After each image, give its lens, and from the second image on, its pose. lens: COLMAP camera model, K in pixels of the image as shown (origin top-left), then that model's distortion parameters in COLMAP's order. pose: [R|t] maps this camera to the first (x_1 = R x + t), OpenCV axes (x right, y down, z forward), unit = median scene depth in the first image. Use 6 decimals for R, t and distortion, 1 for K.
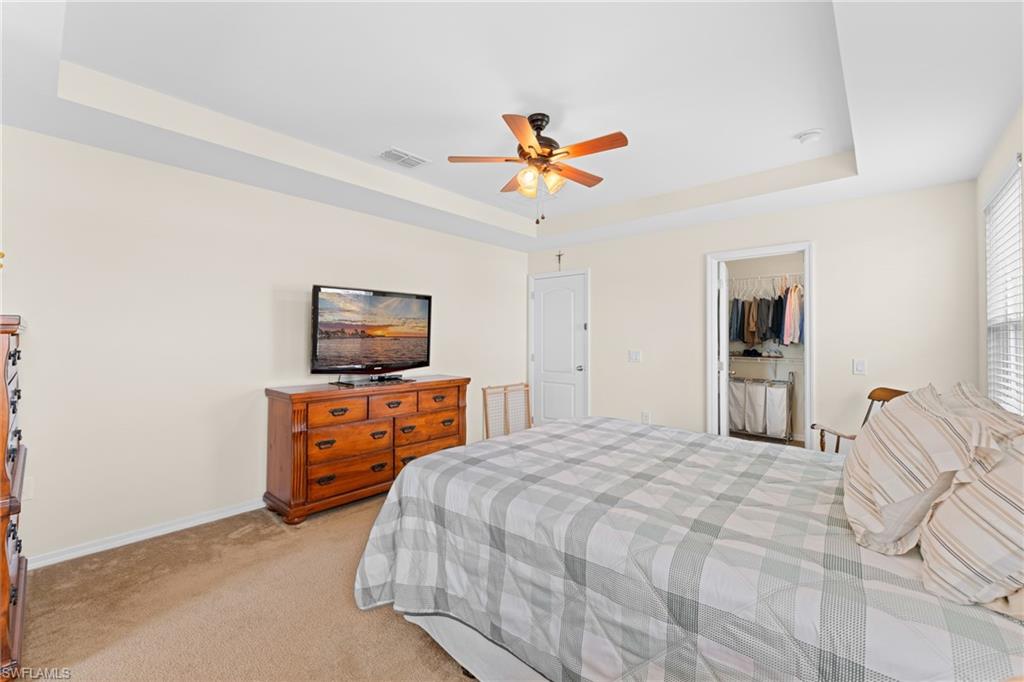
lens RADIAL K [[416.6, 0, 512.2], [0, 416.6, 335.6], [0, 0, 1]] dist [-0.001778, 0.000014]
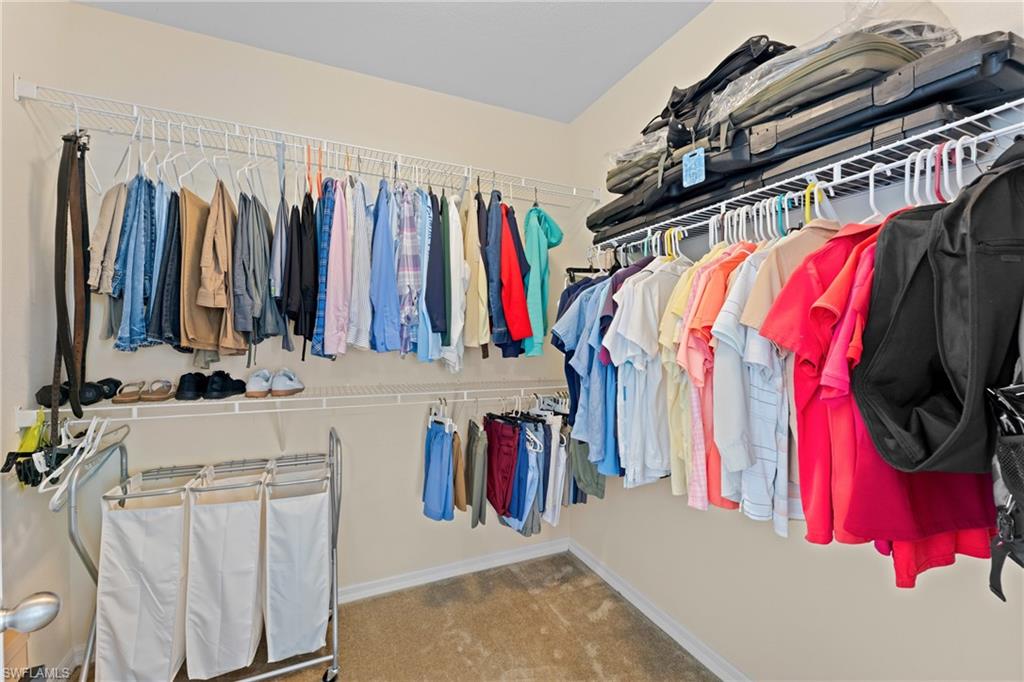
lens RADIAL K [[416.3, 0, 512.0], [0, 416.3, 341.0], [0, 0, 1]] dist [0.000283, -0.000023]
pose [[0.411160, -0.007514, 0.911532, 0.408005], [-0.002750, 0.999951, 0.009484, 0.007550], [-0.911559, -0.006406, 0.411119, 0.708152]]
